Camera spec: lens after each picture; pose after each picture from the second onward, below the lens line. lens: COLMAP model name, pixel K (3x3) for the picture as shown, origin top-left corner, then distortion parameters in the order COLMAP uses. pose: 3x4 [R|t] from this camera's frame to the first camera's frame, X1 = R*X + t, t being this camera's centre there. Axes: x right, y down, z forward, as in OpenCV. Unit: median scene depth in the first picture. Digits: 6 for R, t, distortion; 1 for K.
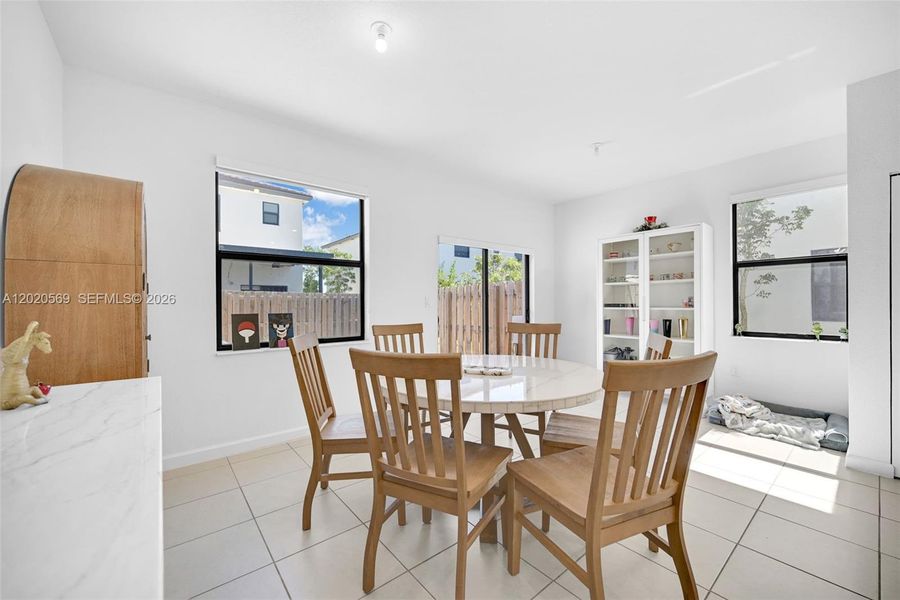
lens RADIAL K [[352.5, 0, 448.0], [0, 352.5, 300.8], [0, 0, 1]] dist [0.000633, 0.000009]
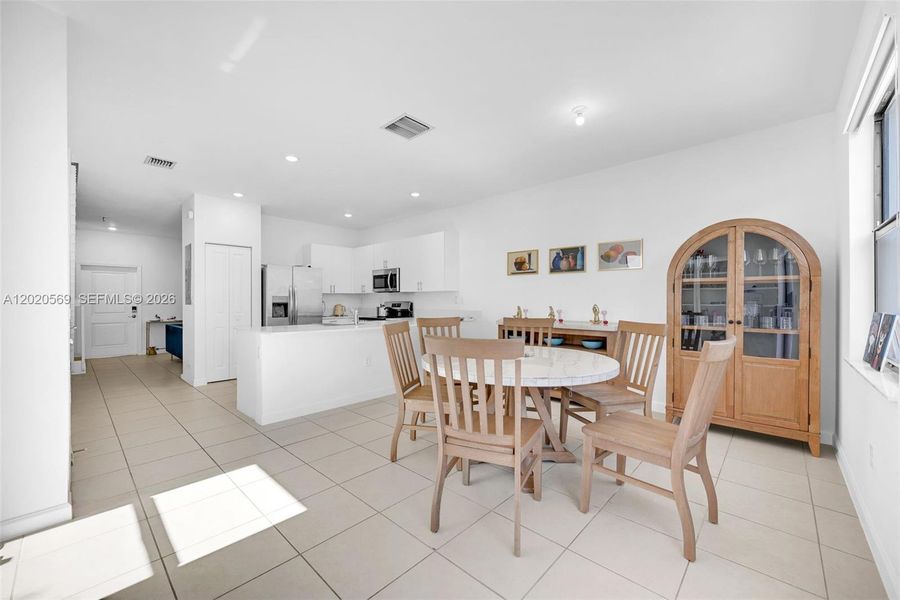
lens RADIAL K [[352.5, 0, 448.0], [0, 352.5, 300.8], [0, 0, 1]] dist [0.000633, 0.000009]
pose [[-0.992451, 0.007356, -0.122424, 0.274037], [0.007948, 0.999959, -0.004347, 0.005764], [0.122387, -0.005288, -0.992468, 1.218258]]
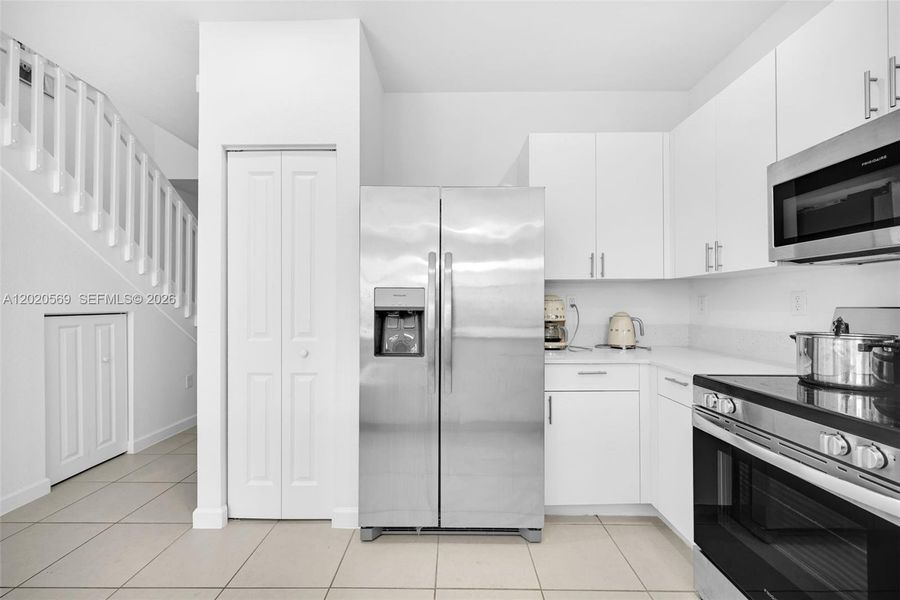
lens RADIAL K [[362.8, 0, 450.0], [0, 362.8, 300.0], [0, 0, 1]] dist [-0.000046, -0.000010]
pose [[-0.771958, 0.012682, 0.635547, 0.447659], [0.000896, 0.999822, -0.018863, -0.000335], [-0.635673, -0.013992, -0.771831, -0.023729]]
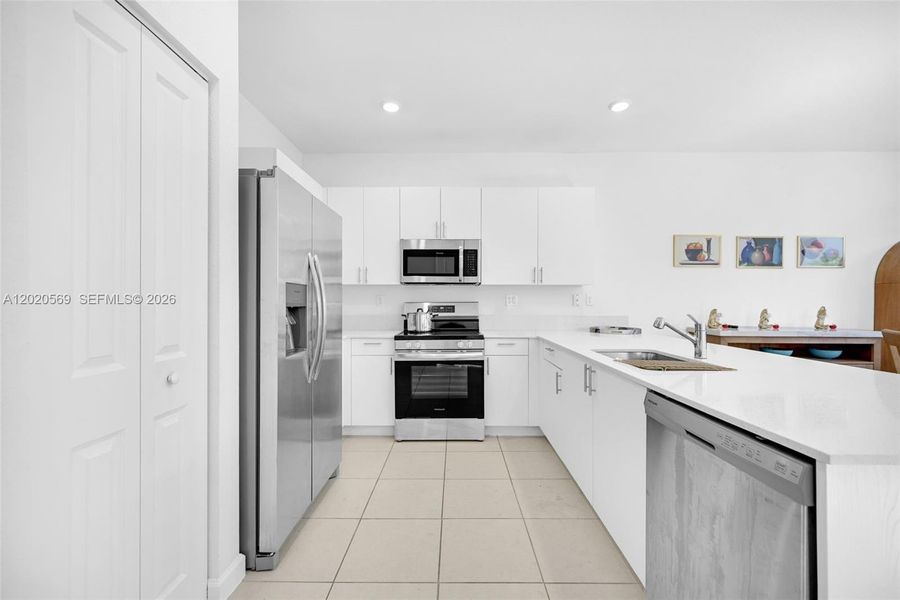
lens RADIAL K [[358.3, 0, 448.7], [0, 358.3, 303.1], [0, 0, 1]] dist [-0.003486, -0.000437]
pose [[-0.643356, 0.005271, -0.765549, 1.014856], [0.005350, 0.999983, 0.002389, -0.000168], [0.765549, -0.002559, -0.643373, 0.097973]]
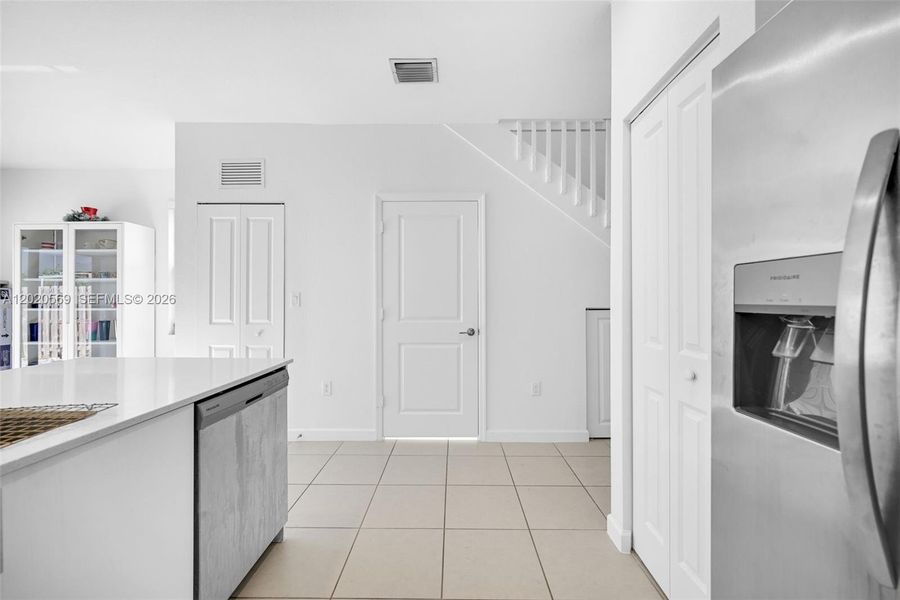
lens RADIAL K [[356.8, 0, 447.2], [0, 356.8, 300.9], [0, 0, 1]] dist [-0.001429, -0.000276]
pose [[0.647072, 0.004279, 0.762417, 0.538716], [-0.003875, 0.999990, -0.002324, -0.001832], [-0.762419, -0.001450, 0.647082, -0.329330]]
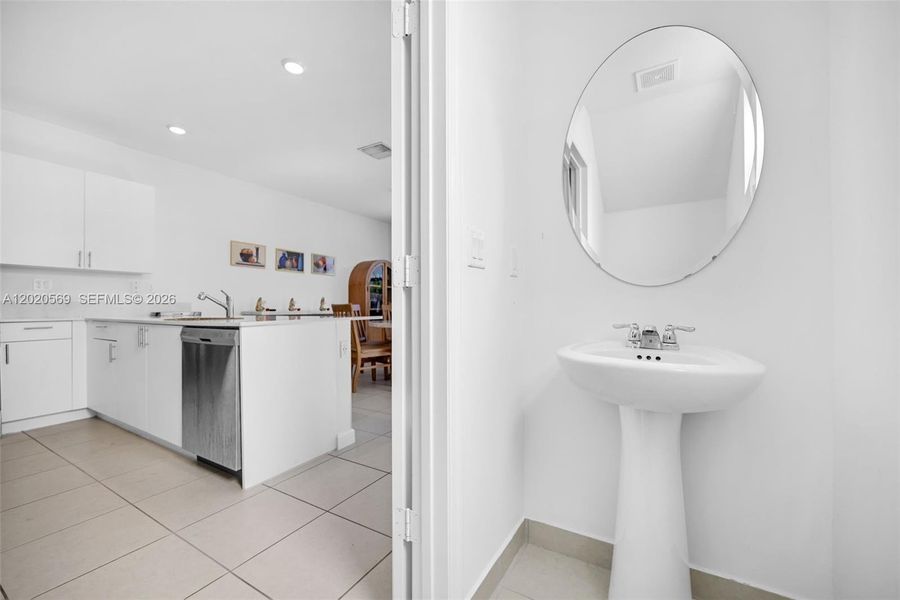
lens RADIAL K [[354.5, 0, 455.6], [0, 354.5, 305.9], [0, 0, 1]] dist [0.000036, -0.000059]
pose [[0.354764, 0.001508, -0.934955, 1.321534], [0.007791, 0.999959, 0.004569, 0.050390], [0.934924, -0.008905, 0.354737, 0.234641]]
